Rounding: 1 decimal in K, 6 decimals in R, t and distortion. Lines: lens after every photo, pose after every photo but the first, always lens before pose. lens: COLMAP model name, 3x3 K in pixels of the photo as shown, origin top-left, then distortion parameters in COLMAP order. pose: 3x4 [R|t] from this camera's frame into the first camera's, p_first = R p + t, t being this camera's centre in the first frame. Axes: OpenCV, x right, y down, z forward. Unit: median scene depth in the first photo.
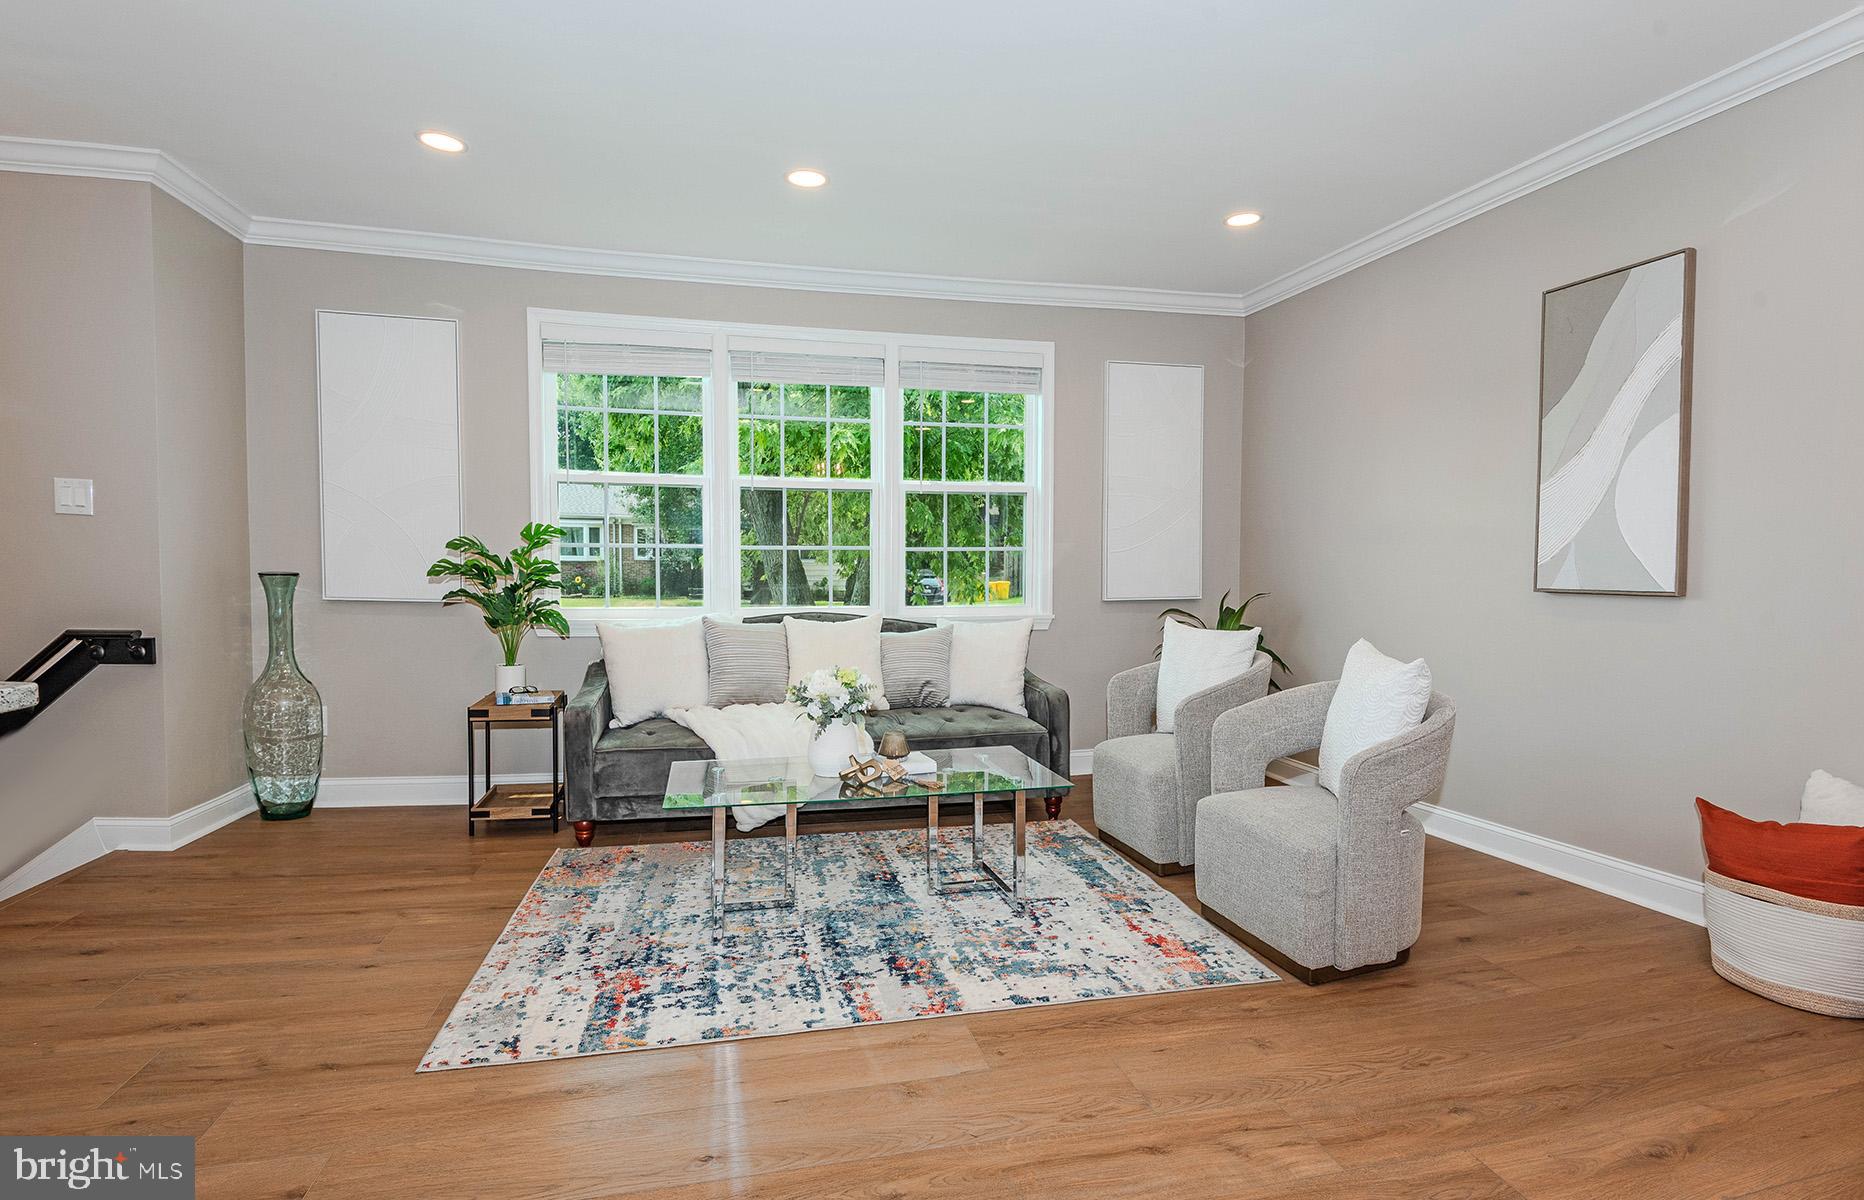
lens RADIAL K [[950.0, 0, 871.7], [0, 950.0, 602.8], [0, 0, 1]] dist [0.004708, 0.000019]
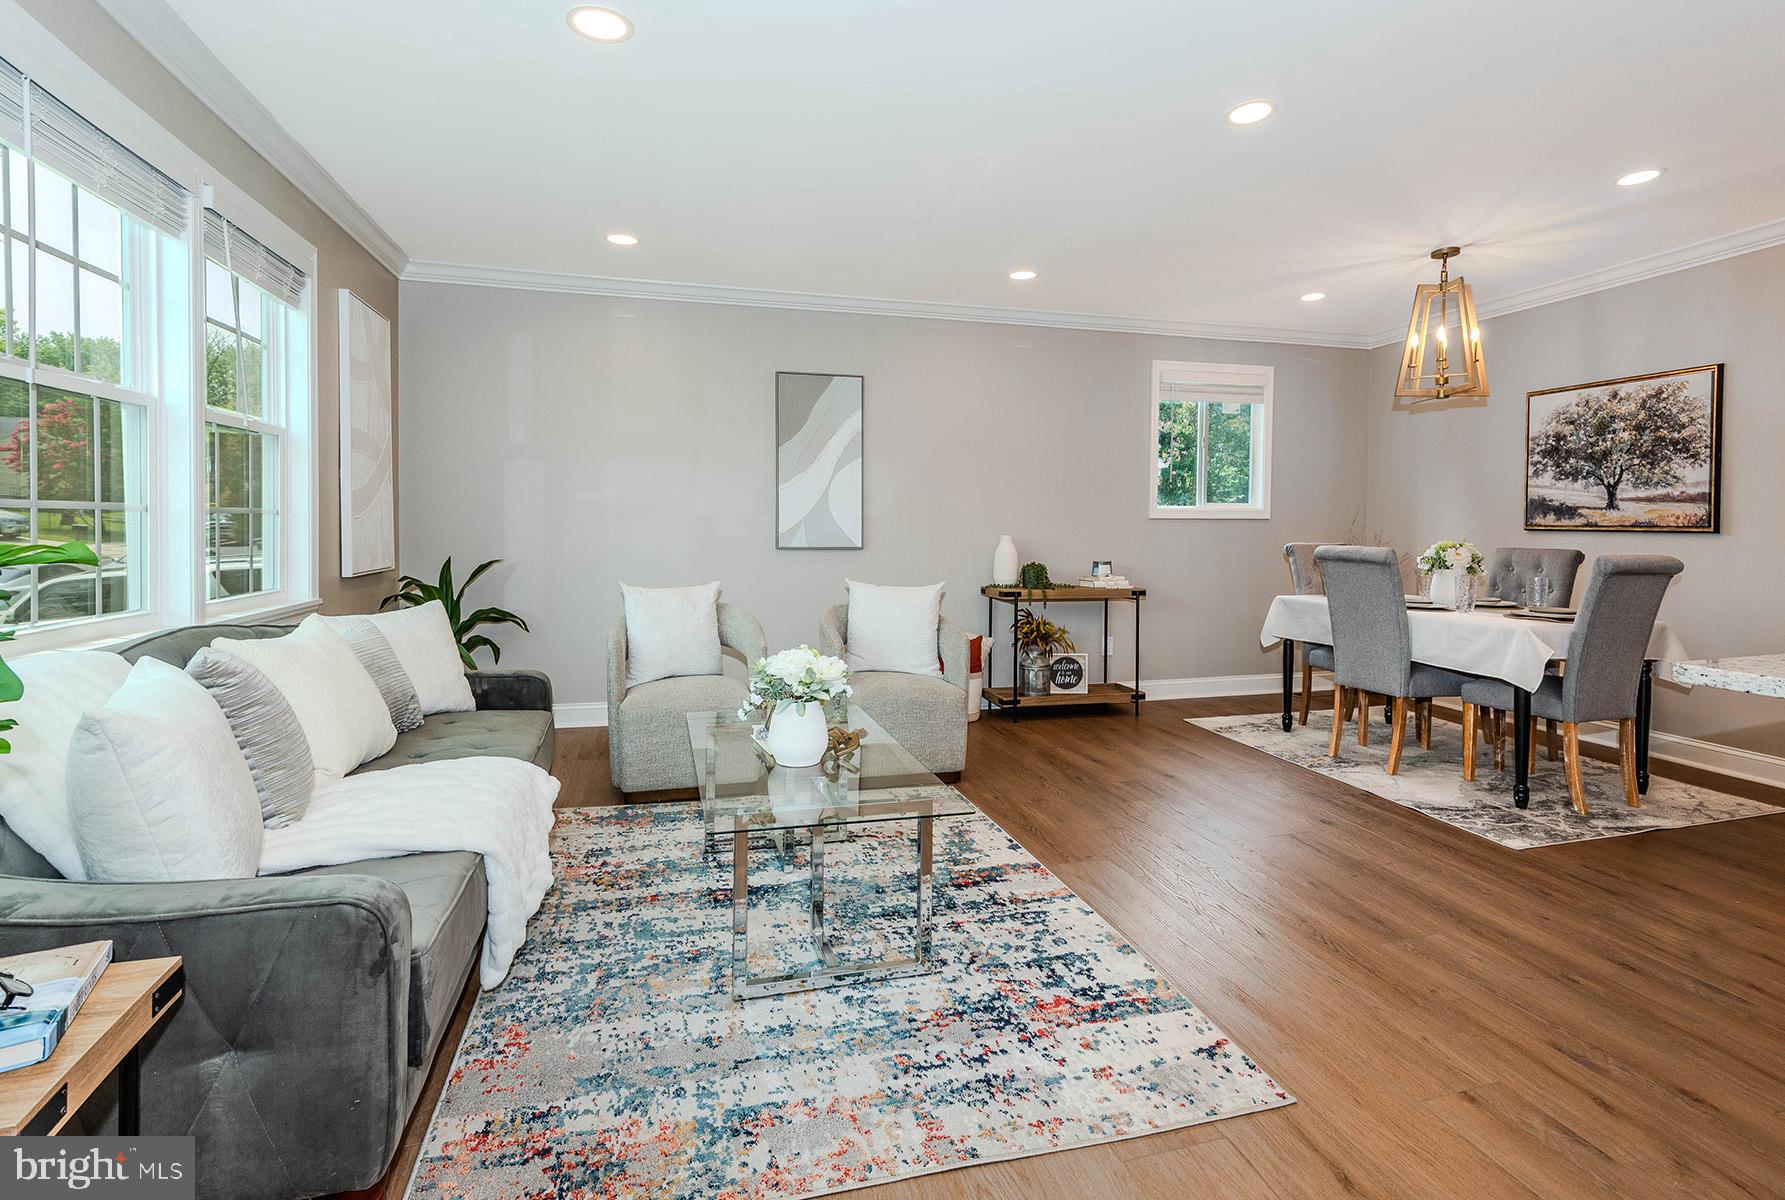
lens RADIAL K [[817.6, 0, 979.0], [0, 817.6, 568.5], [0, 0, 1]] dist [0.005186, 0.001329]
pose [[-0.134213, -0.047897, 0.989794, -0.819728], [0.003727, 0.998800, 0.048838, -0.048586], [-0.990945, 0.010244, -0.133874, 0.959393]]
